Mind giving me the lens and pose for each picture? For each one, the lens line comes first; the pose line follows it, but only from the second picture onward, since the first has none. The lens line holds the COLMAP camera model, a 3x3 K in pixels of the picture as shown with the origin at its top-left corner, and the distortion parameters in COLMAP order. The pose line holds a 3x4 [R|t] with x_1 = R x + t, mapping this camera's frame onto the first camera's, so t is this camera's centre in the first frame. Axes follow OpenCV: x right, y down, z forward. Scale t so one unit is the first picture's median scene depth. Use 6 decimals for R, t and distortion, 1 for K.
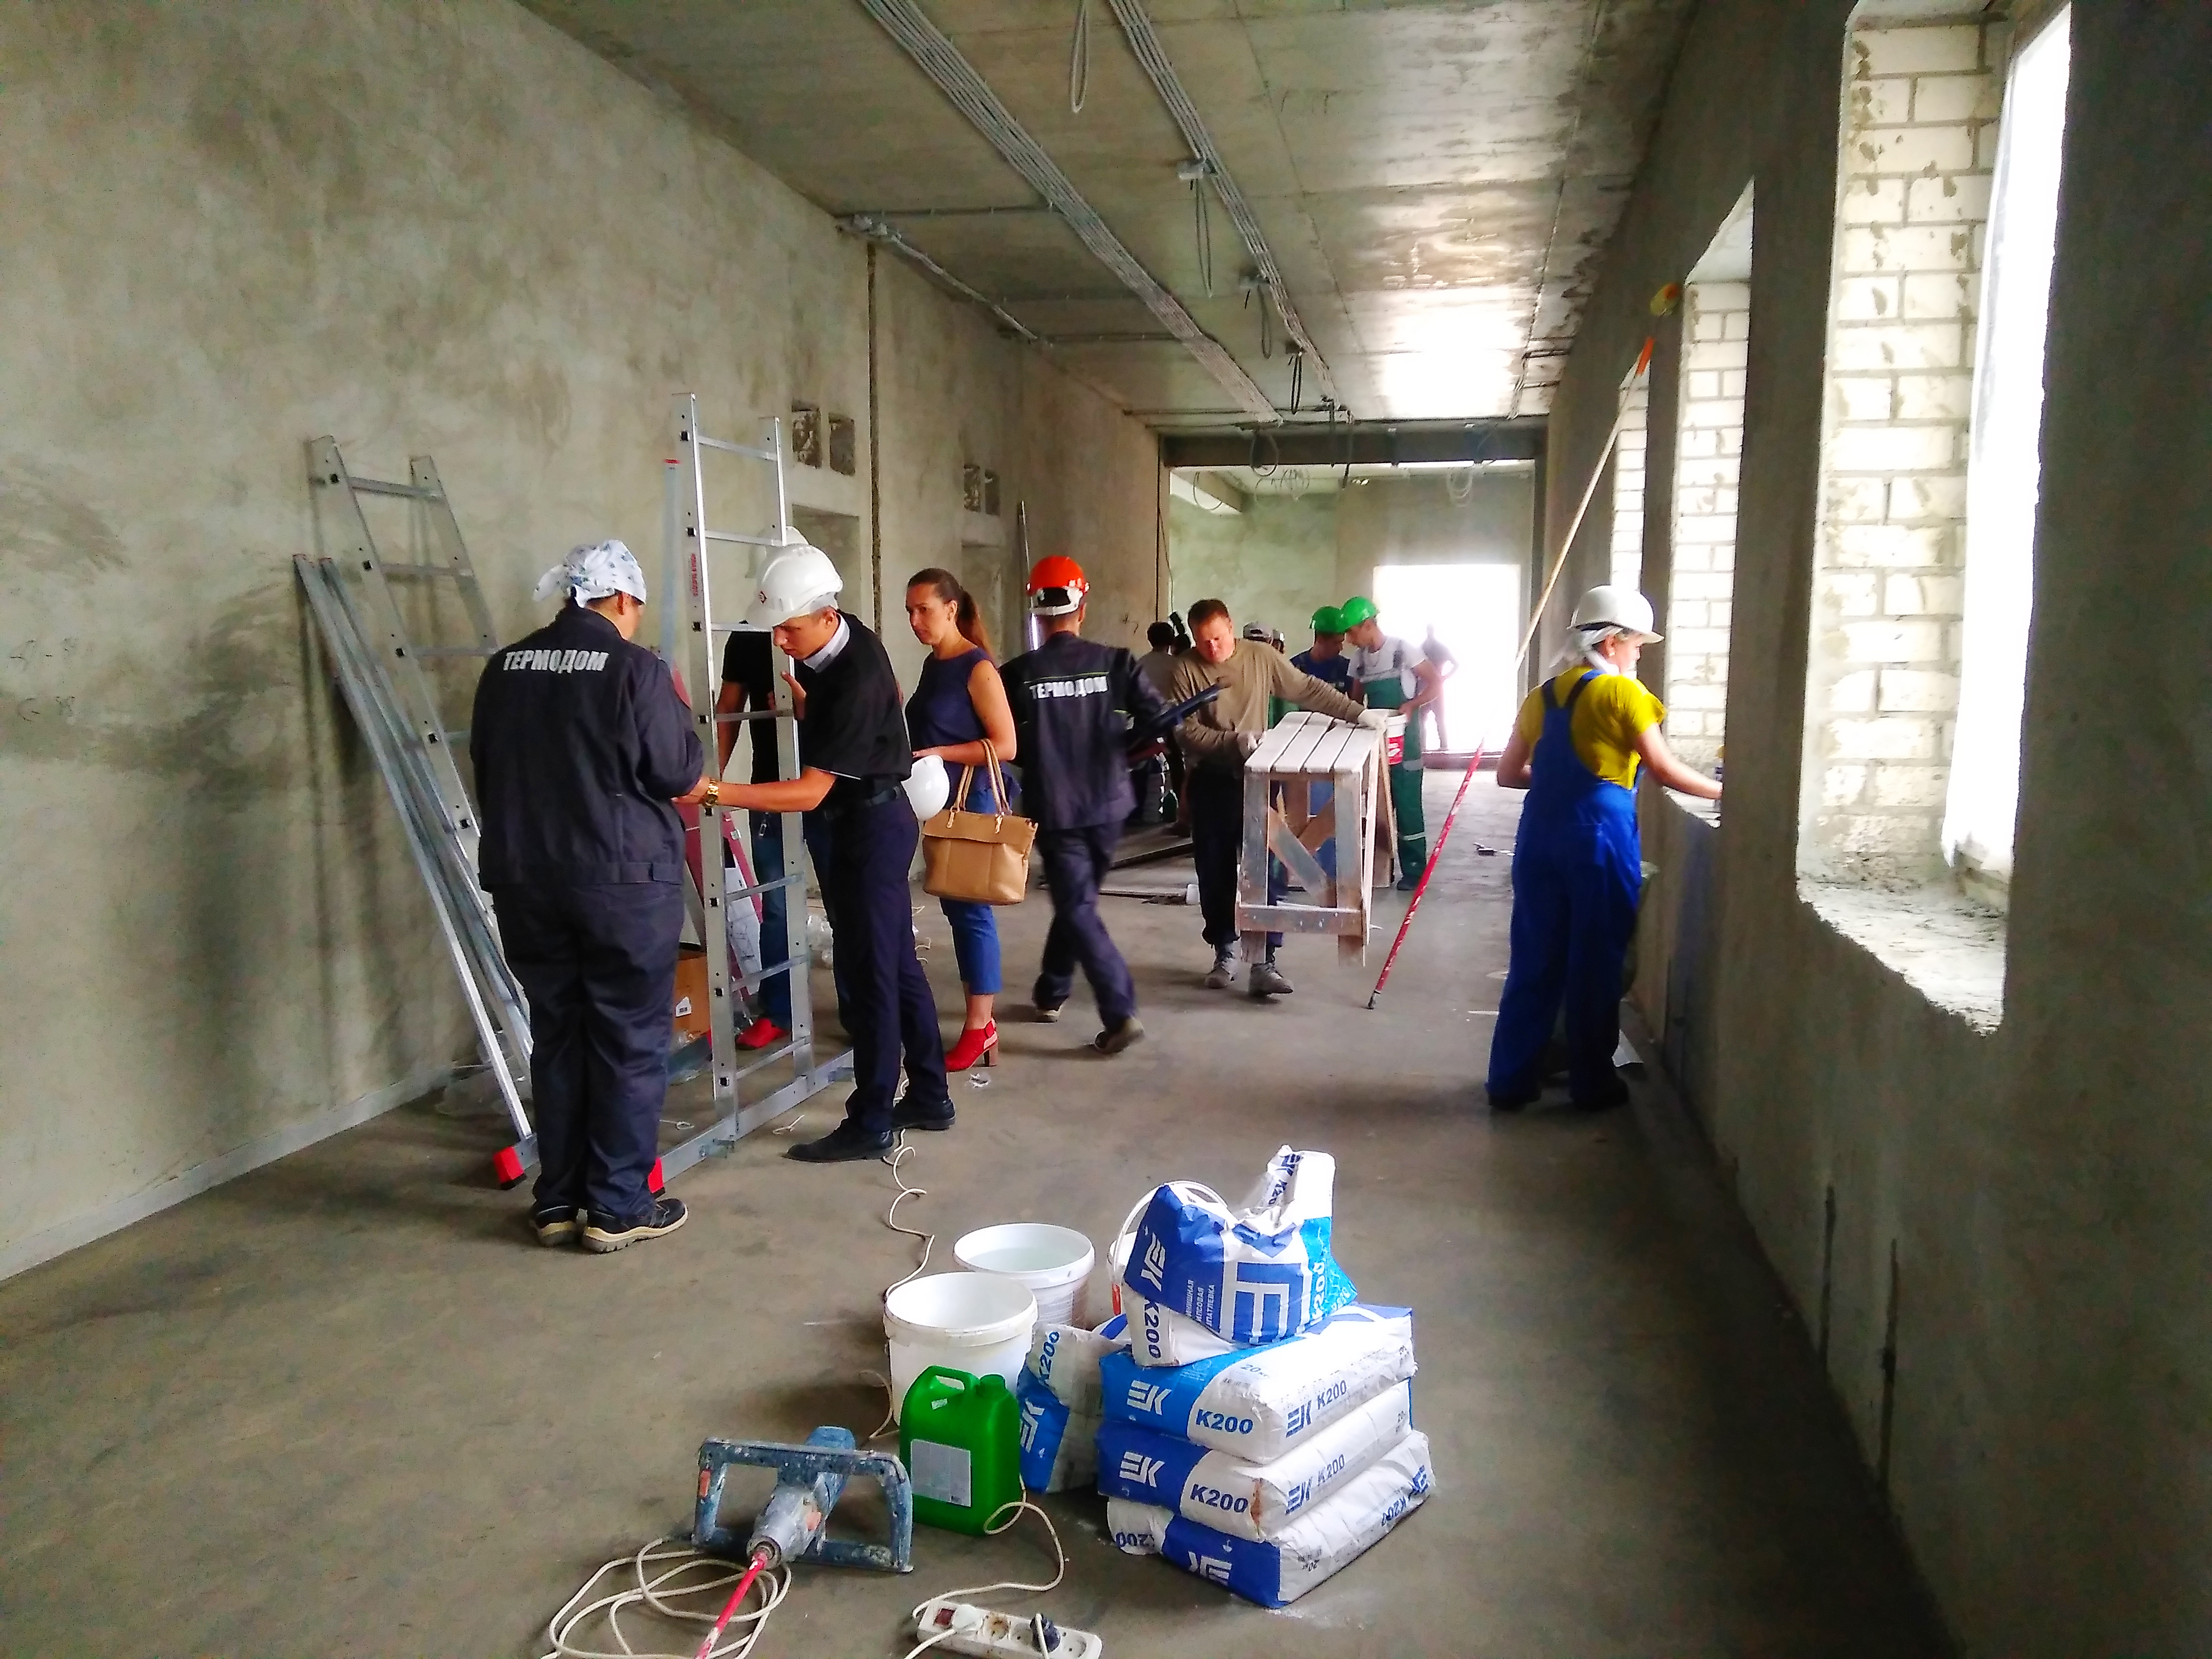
lens RADIAL K [[1753.0, 0, 1106.8], [0, 1753.0, 835.4], [0, 0, 1]] dist [0.051576, -0.051522]
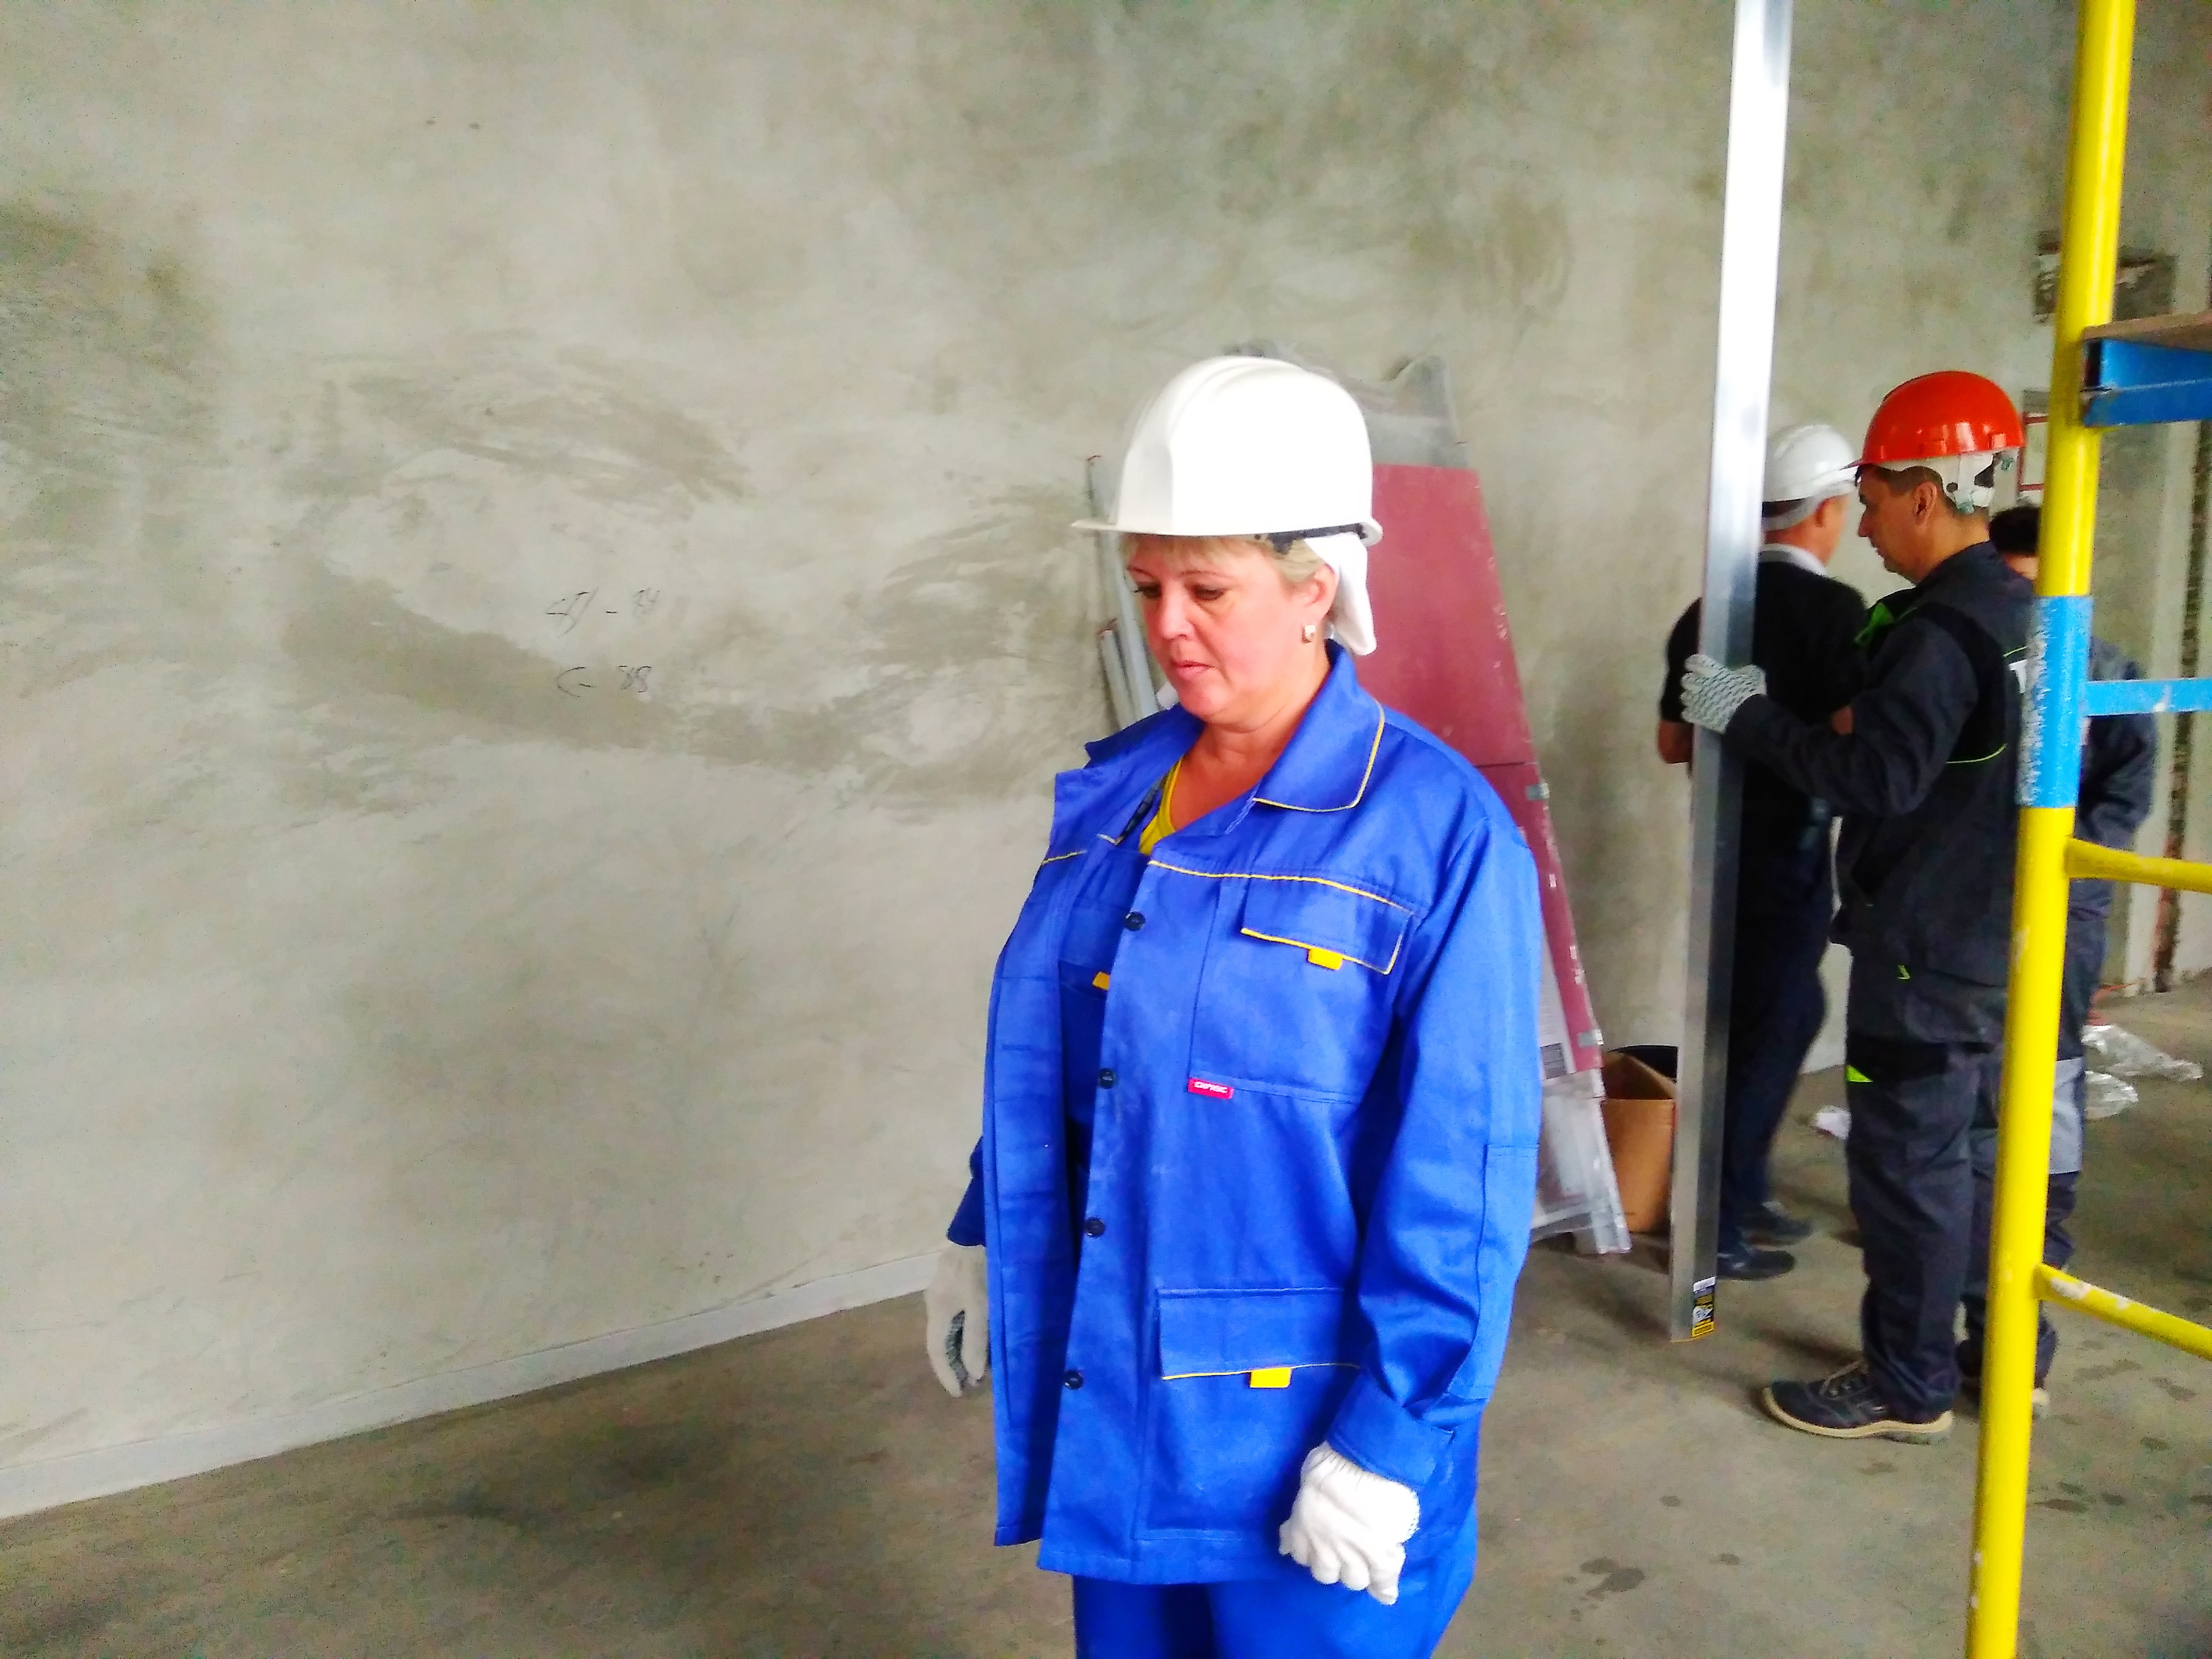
lens RADIAL K [[1753.0, 0, 1099.8], [0, 1753.0, 840.6], [0, 0, 1]] dist [0.051576, -0.051522]
pose [[0.716264, 0.092634, -0.691654, 0.088840], [-0.080858, 0.995491, 0.049593, -0.055404], [0.693129, 0.020404, 0.720525, 0.575721]]
